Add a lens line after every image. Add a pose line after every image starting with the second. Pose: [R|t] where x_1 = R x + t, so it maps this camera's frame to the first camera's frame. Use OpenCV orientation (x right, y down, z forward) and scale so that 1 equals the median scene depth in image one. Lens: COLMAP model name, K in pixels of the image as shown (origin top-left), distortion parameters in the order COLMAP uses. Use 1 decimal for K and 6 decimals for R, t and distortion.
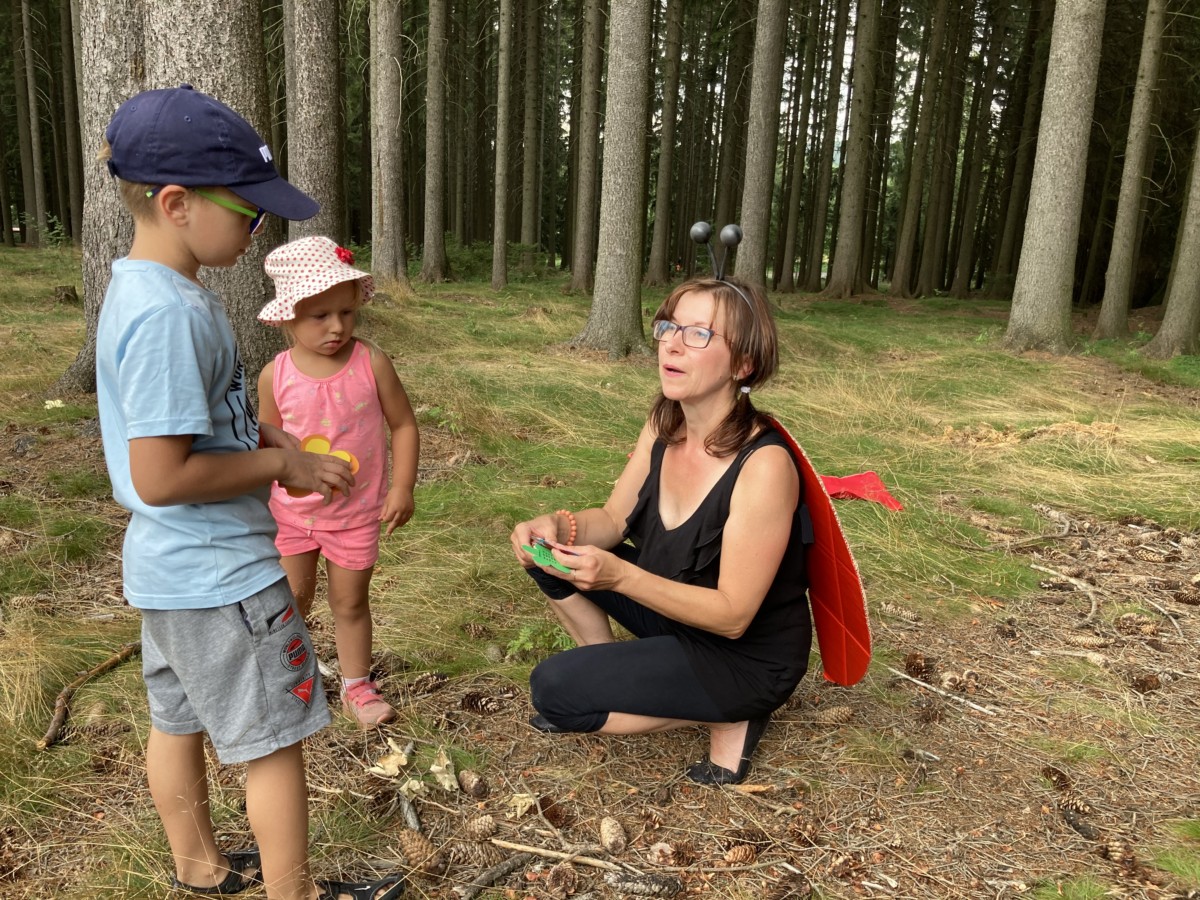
lens RADIAL K [[981.8, 0, 600.0], [0, 981.8, 450.0], [0, 0, 1]] dist [0.010537, 0.004657]
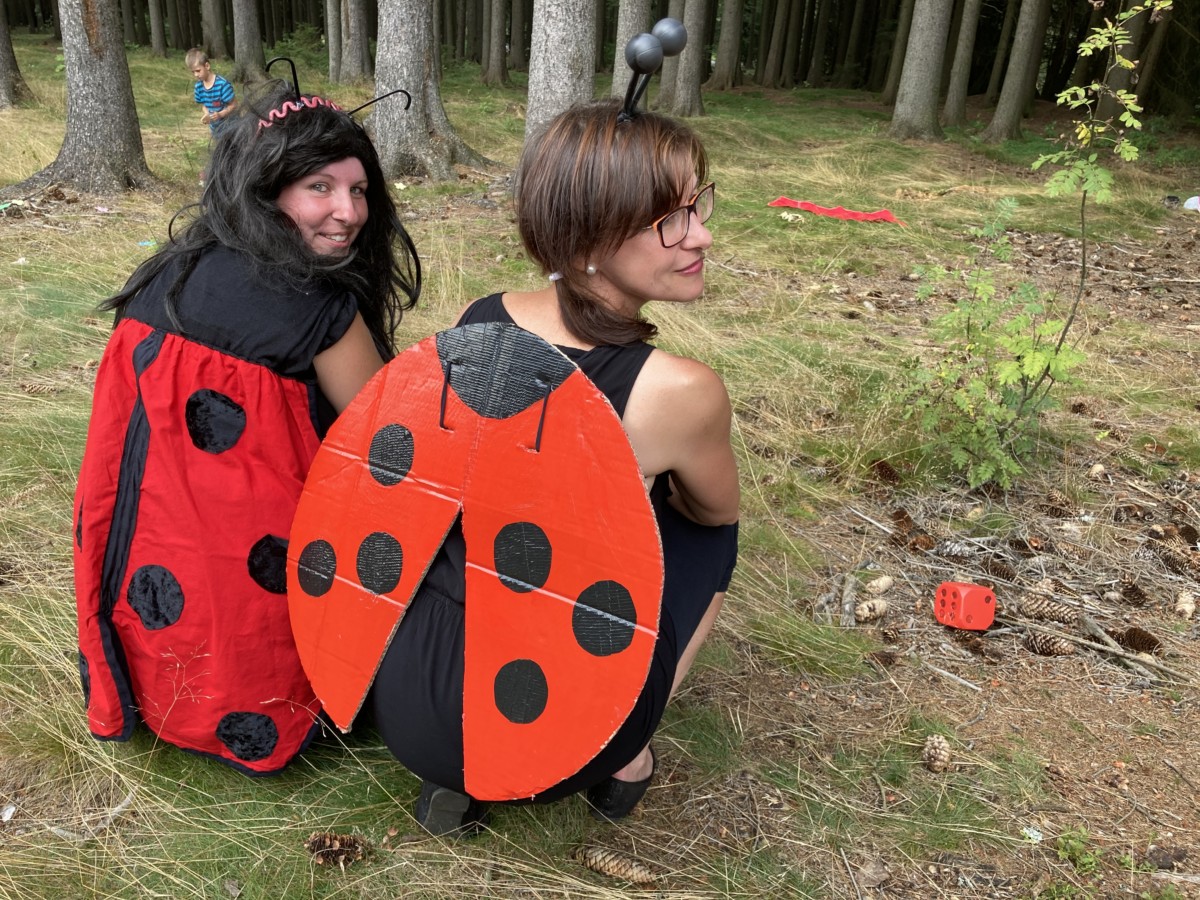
lens RADIAL K [[956.3, 0, 600.0], [0, 956.3, 450.0], [0, 0, 1]] dist [-0.008614, -0.002015]
pose [[0.986990, -0.063340, 0.147777, -0.200085], [0.030488, 0.976184, 0.214789, 0.021372], [-0.157862, -0.207490, 0.965416, -0.282823]]
